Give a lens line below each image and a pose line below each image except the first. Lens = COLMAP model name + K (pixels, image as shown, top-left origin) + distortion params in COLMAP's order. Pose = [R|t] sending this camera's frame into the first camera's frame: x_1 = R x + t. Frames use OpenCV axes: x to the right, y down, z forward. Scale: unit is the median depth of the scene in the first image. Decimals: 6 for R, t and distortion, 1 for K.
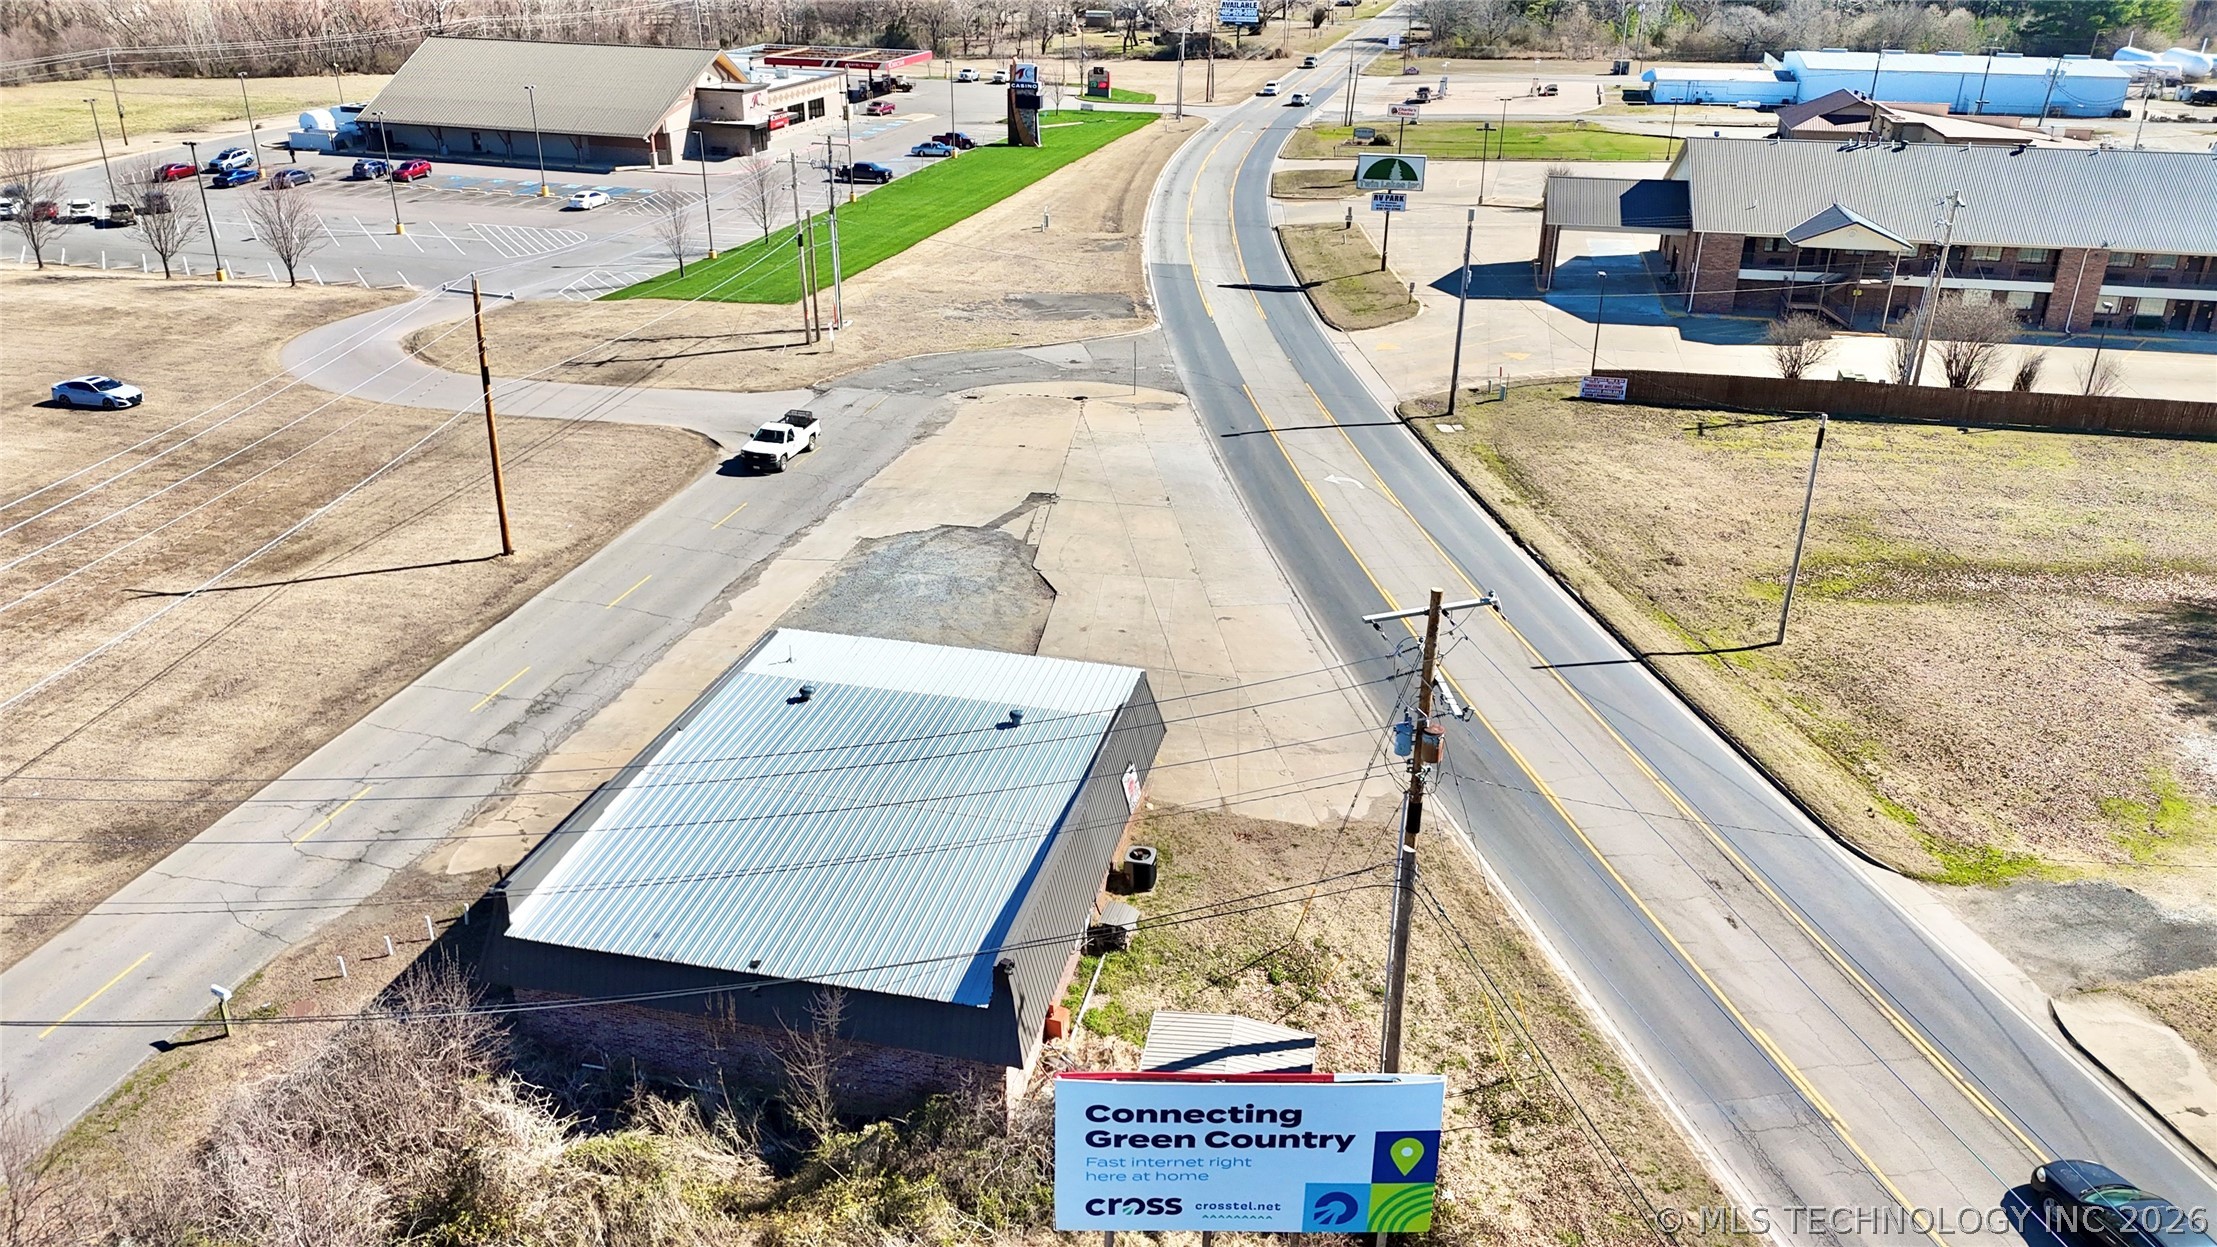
lens RADIAL K [[1621.5, 0, 1104.4], [0, 1621.5, 619.9], [0, 0, 1]] dist [0.124906, -0.166443]
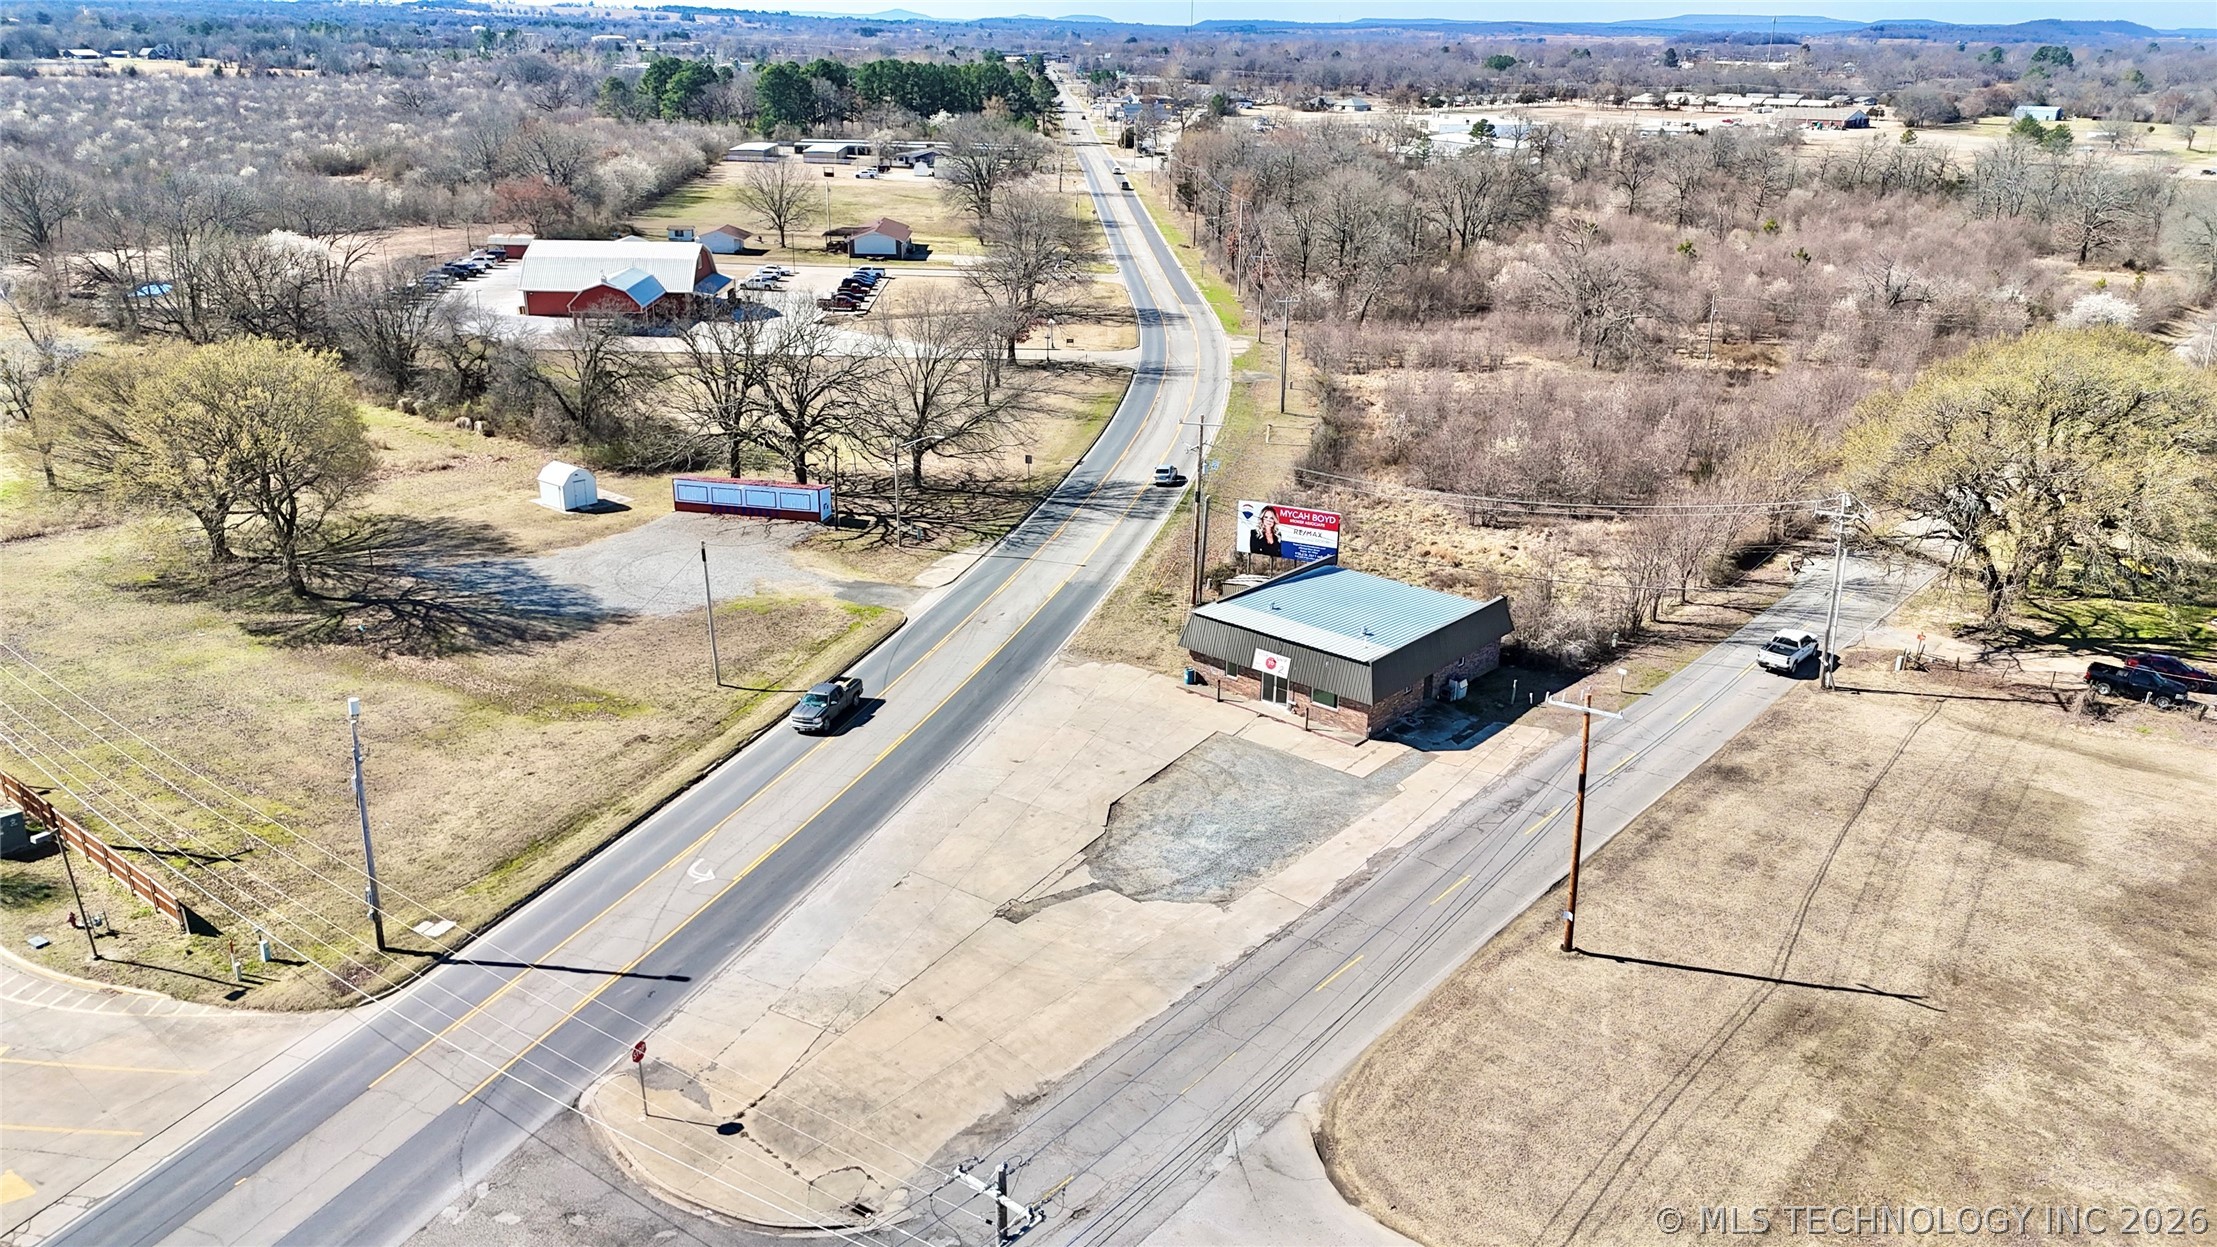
lens RADIAL K [[1621.5, 0, 1104.4], [0, 1621.5, 619.9], [0, 0, 1]] dist [0.124906, -0.166443]
pose [[-0.890082, -0.174893, 0.420912, -0.471914], [0.166911, 0.734247, 0.658044, -0.846969], [-0.424141, 0.655967, -0.624349, 1.528241]]
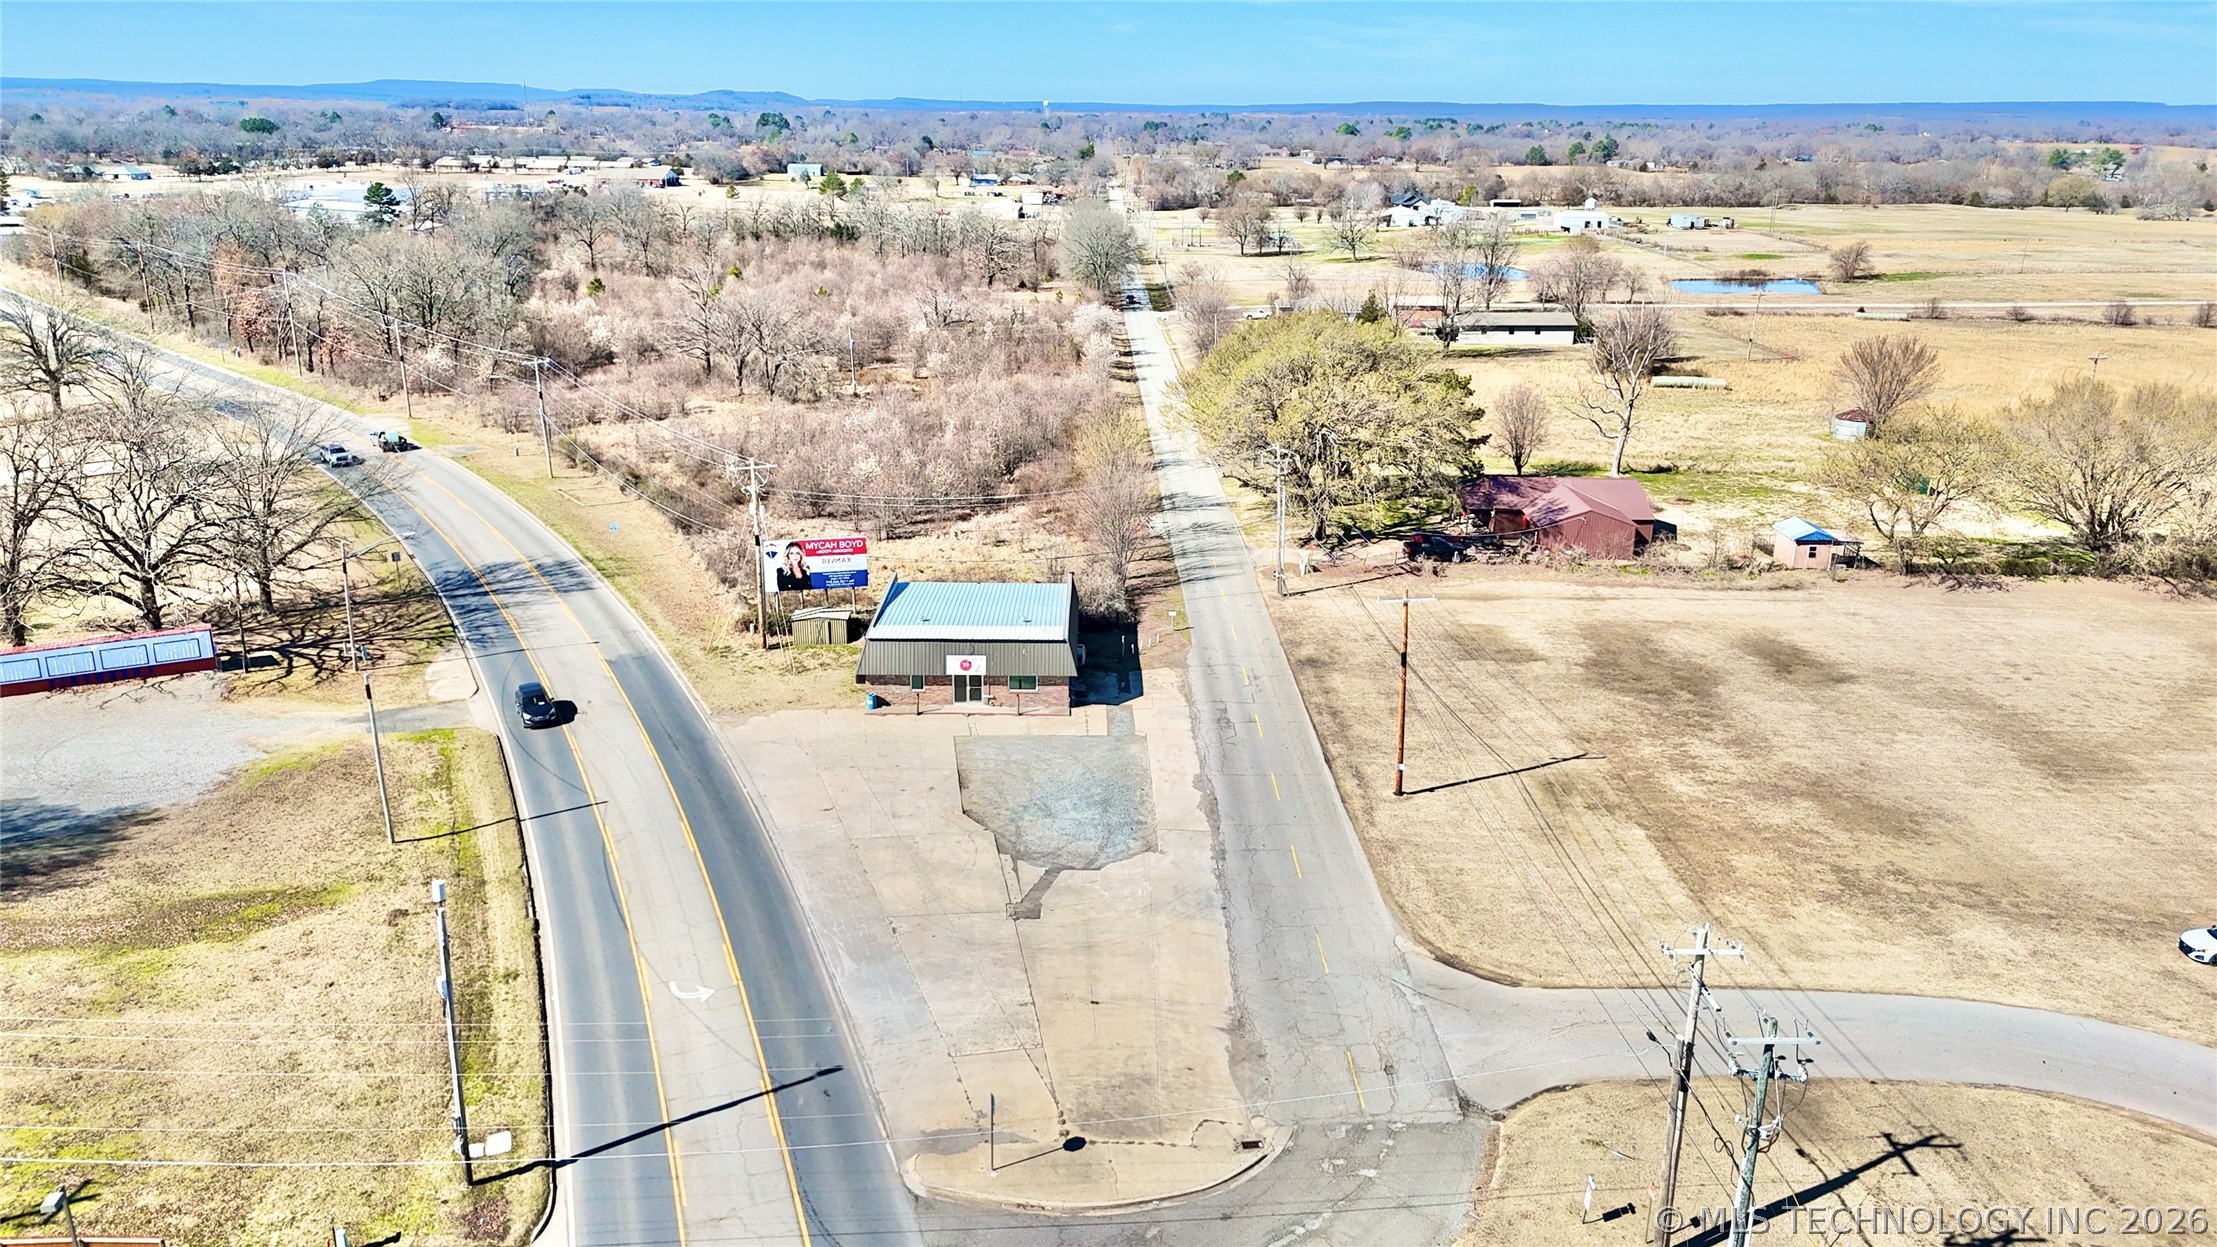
lens RADIAL K [[1621.5, 0, 1104.4], [0, 1621.5, 619.9], [0, 0, 1]] dist [0.124906, -0.166443]
pose [[-0.970455, 0.053893, -0.235185, 0.142010], [-0.115661, 0.751538, 0.649472, -0.889753], [0.211753, 0.657485, -0.723101, 1.684821]]
